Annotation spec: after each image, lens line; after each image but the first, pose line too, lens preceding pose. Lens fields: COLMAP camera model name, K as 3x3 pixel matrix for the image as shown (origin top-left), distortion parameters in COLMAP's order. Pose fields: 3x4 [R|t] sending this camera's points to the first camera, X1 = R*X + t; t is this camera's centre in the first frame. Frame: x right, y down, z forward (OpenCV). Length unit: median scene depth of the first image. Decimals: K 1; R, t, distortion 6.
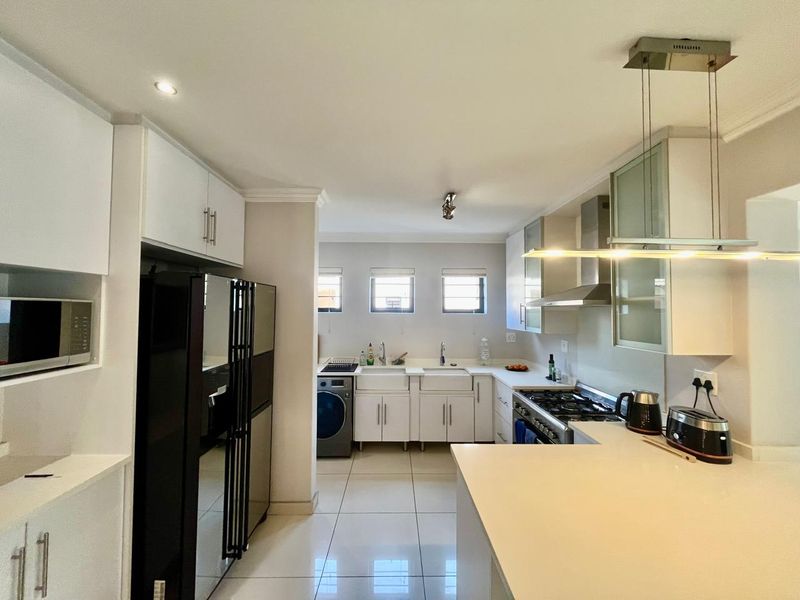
lens RADIAL K [[322.2, 0, 398.8], [0, 322.2, 299.4], [0, 0, 1]] dist [0.001535, -0.000513]
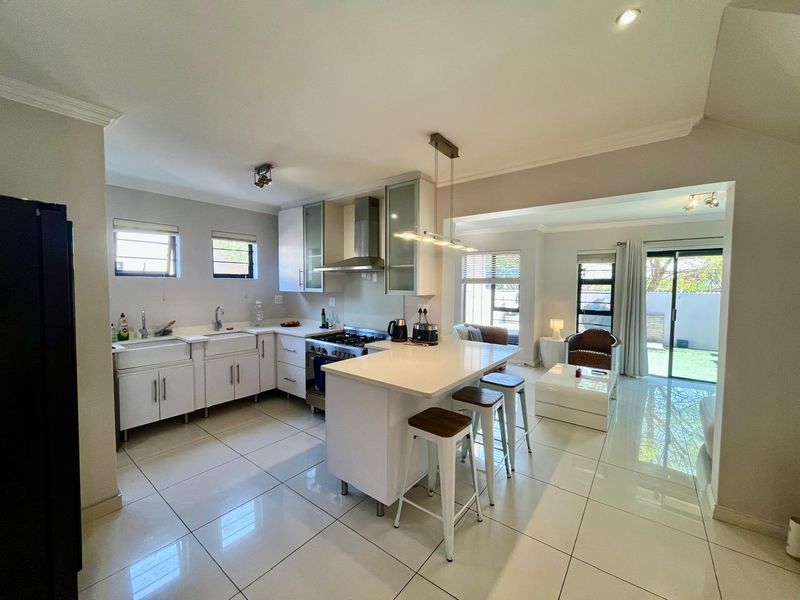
lens RADIAL K [[322.2, 0, 397.5], [0, 322.2, 297.9], [0, 0, 1]] dist [0.001535, -0.000513]
pose [[0.628582, -0.036681, 0.776878, -0.510631], [-0.025302, 0.997394, 0.067565, 0.044962], [-0.777332, -0.062127, 0.626015, -0.068174]]
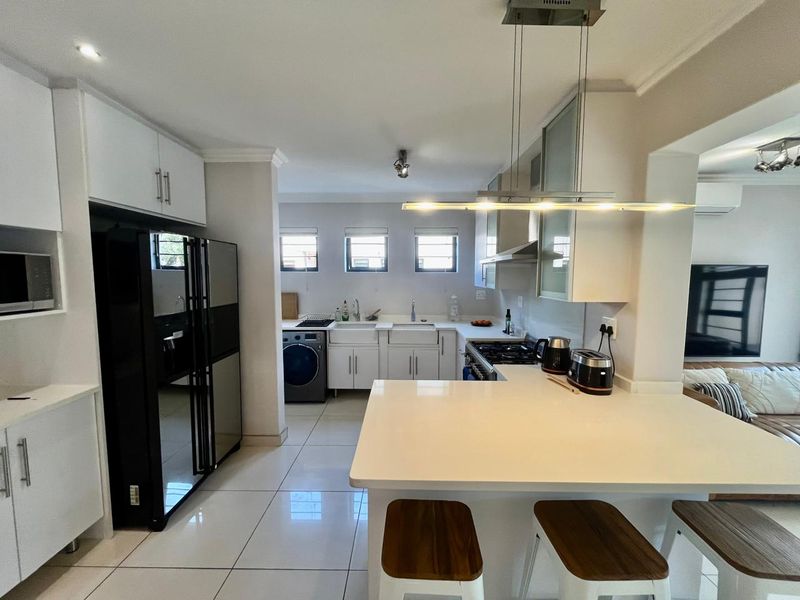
lens RADIAL K [[322.2, 0, 398.1], [0, 322.2, 298.9], [0, 0, 1]] dist [0.001535, -0.000513]
pose [[0.999633, -0.001554, -0.027061, 0.206717], [0.004527, 0.993903, 0.110165, 0.027423], [0.026725, -0.110247, 0.993545, -0.076948]]
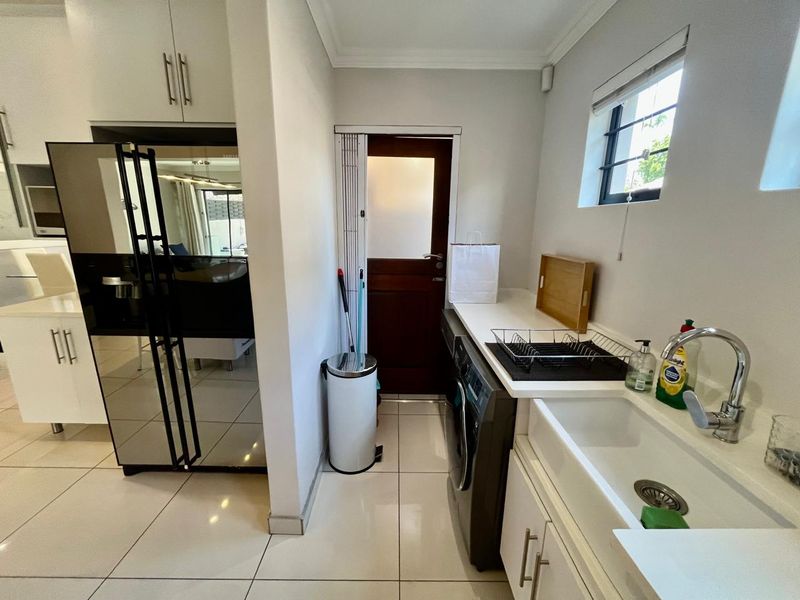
lens RADIAL K [[322.2, 0, 400.0], [0, 322.2, 298.7], [0, 0, 1]] dist [0.001535, -0.000513]
pose [[-0.010257, 0.216636, -0.976199, 0.260402], [0.013298, 0.976193, 0.216495, 0.116243], [0.999859, -0.010761, -0.012894, 1.435643]]
